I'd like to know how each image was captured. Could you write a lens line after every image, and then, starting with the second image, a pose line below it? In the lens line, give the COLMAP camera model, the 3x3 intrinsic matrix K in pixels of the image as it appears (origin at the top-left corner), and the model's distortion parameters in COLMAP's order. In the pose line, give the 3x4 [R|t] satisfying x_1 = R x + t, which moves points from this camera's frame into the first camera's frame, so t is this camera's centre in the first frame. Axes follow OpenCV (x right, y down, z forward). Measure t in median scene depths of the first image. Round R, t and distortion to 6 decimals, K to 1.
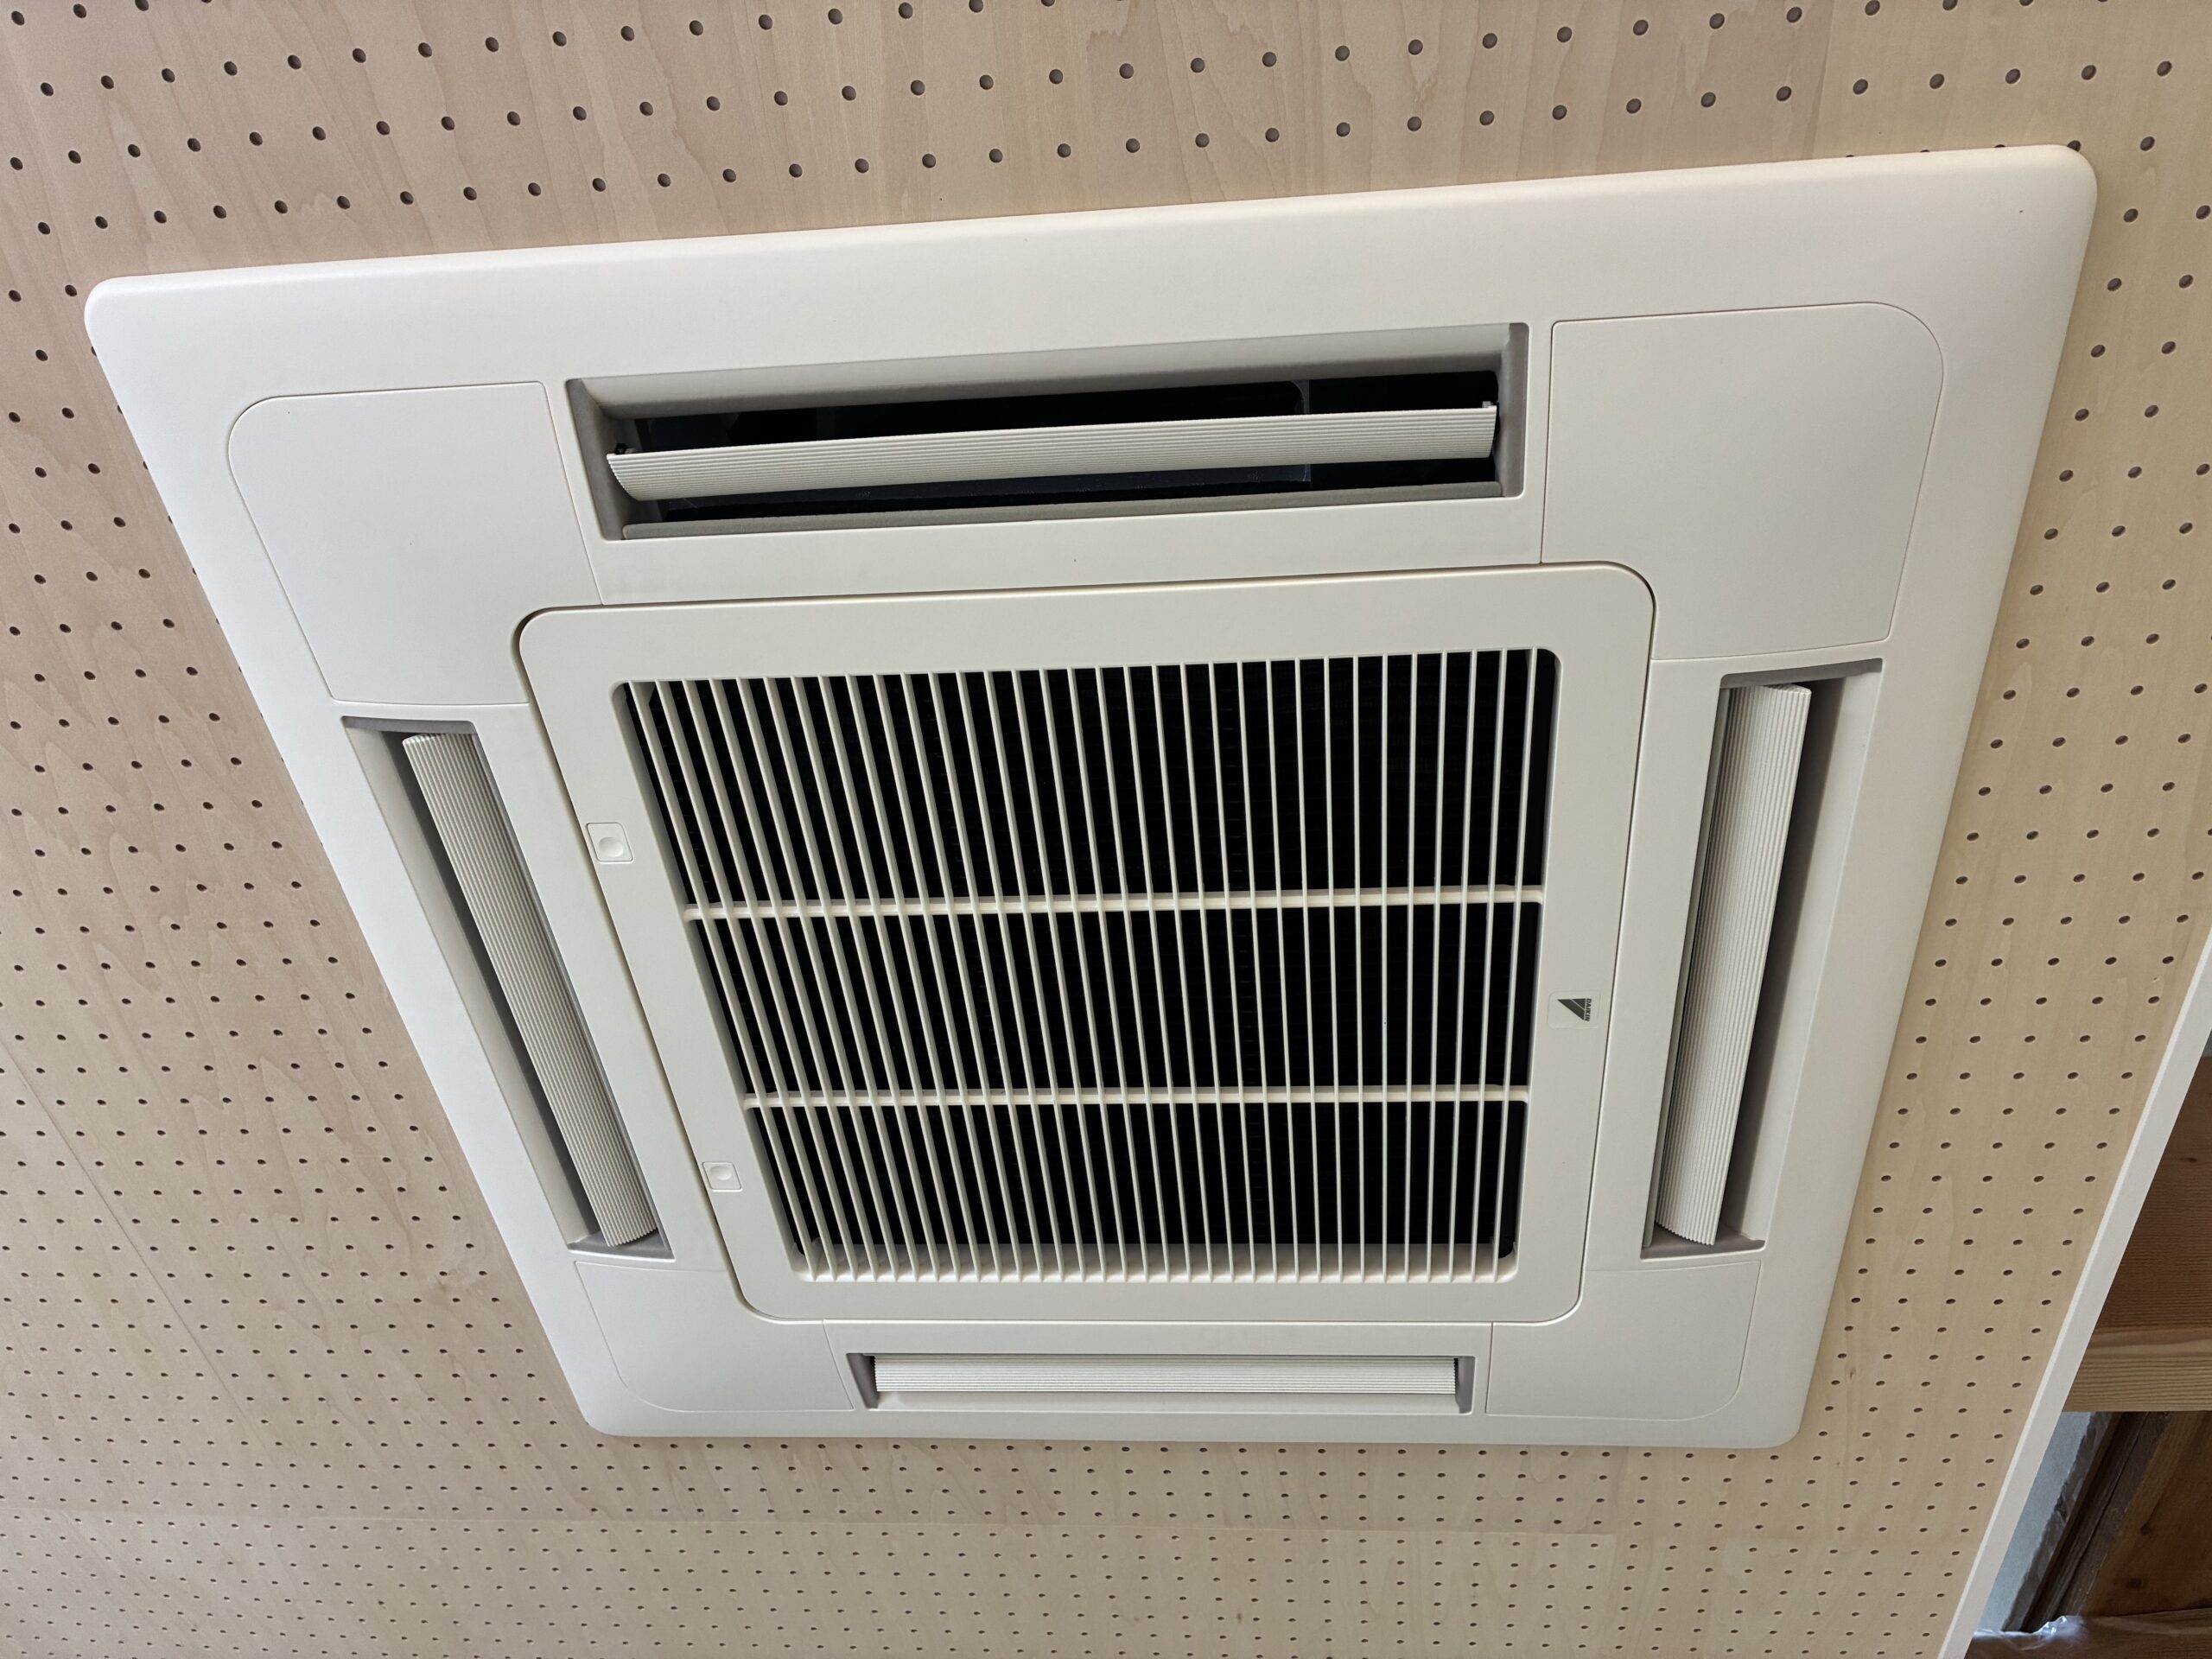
lens RADIAL K [[1697.9, 0, 1126.1], [0, 1697.9, 837.4], [0, 0, 1]] dist [0.008143, -0.027335]
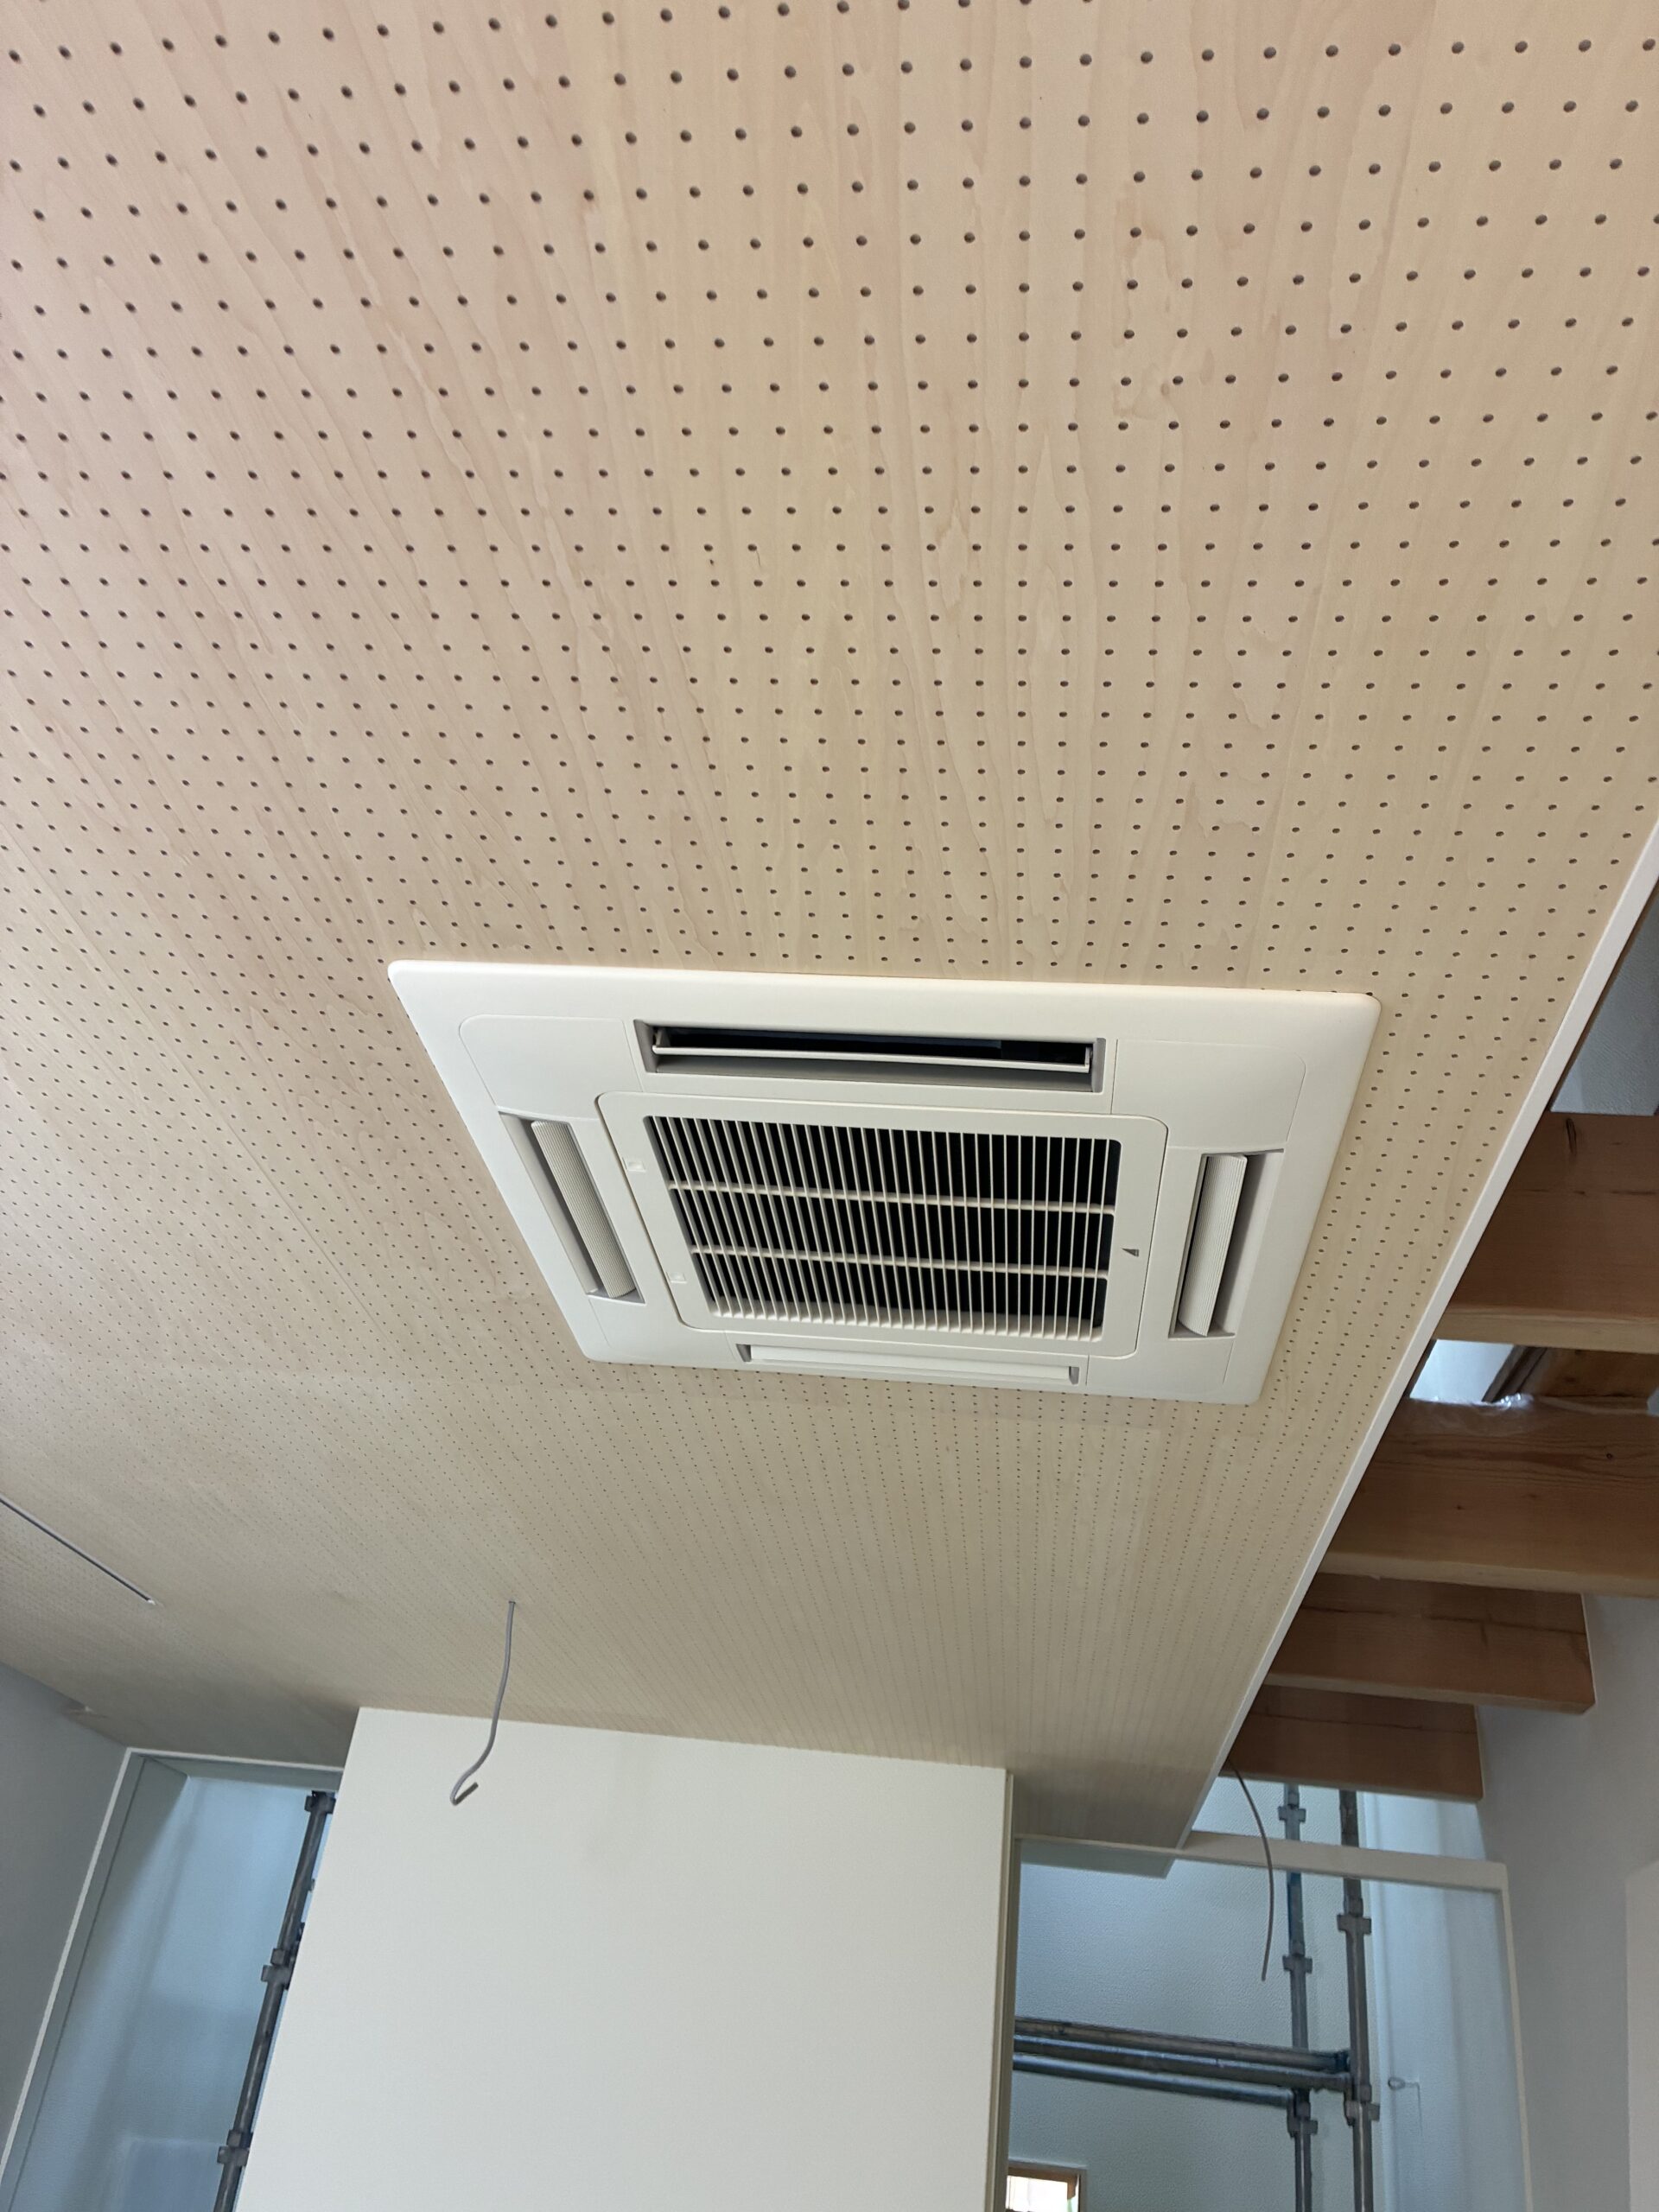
lens RADIAL K [[1697.9, 0, 823.7], [0, 1697.9, 1096.1], [0, 0, 1]] dist [0.008143, -0.027335]
pose [[0.999135, 0.031870, -0.026707, -0.035862], [-0.020039, 0.931843, 0.362309, -0.711535], [0.036433, -0.361461, 0.931675, -0.702358]]
